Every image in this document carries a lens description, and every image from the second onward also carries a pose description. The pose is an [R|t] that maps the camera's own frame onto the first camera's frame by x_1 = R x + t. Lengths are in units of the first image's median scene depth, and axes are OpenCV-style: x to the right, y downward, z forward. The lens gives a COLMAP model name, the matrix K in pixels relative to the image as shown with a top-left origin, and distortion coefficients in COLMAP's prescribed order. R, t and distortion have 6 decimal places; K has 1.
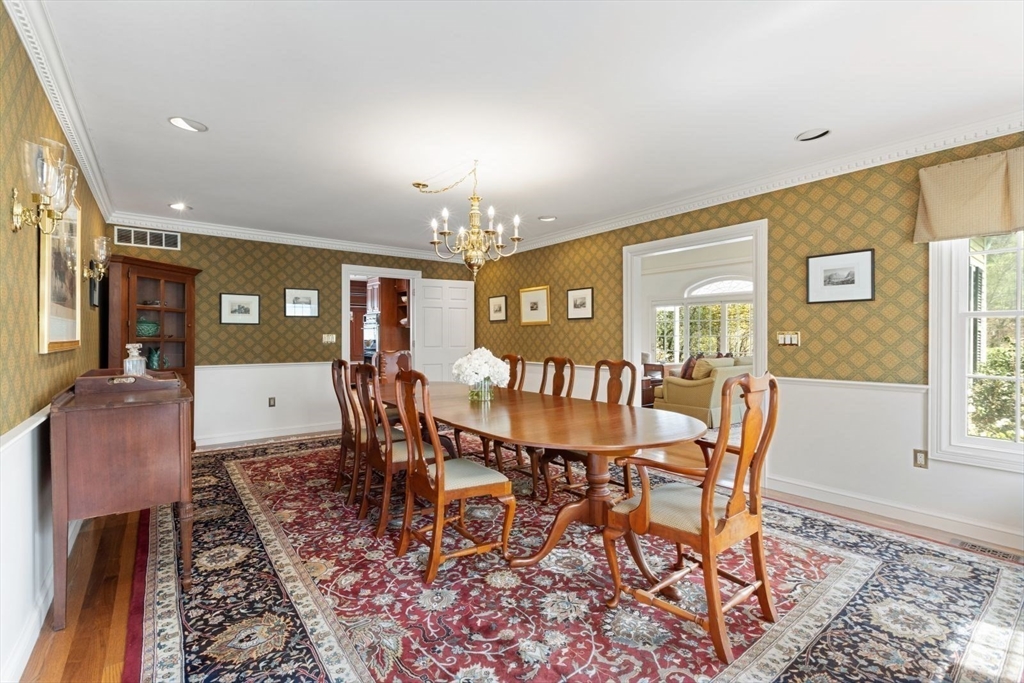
lens RADIAL K [[466.7, 0, 513.0], [0, 466.7, 336.1], [0, 0, 1]] dist [-0.003408, 0.000012]
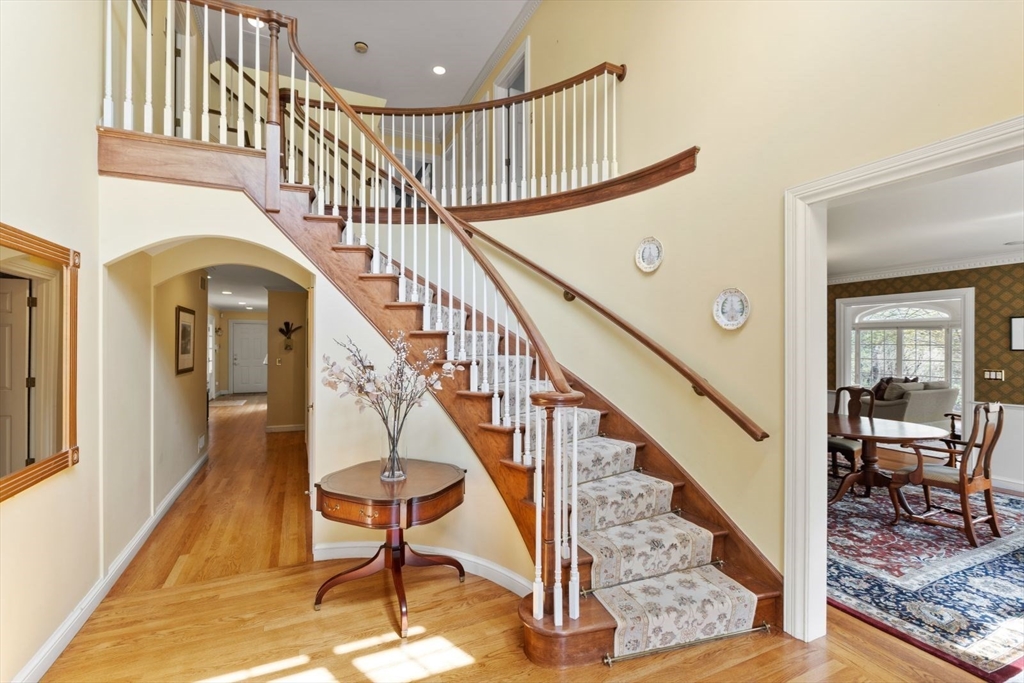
lens RADIAL K [[466.7, 0, 513.5], [0, 466.7, 343.4], [0, 0, 1]] dist [-0.003408, 0.000012]
pose [[0.975943, 0.005606, -0.217955, -0.512983], [-0.007077, 0.999957, -0.005966, -0.071102], [0.217912, 0.007365, 0.975941, -0.676915]]
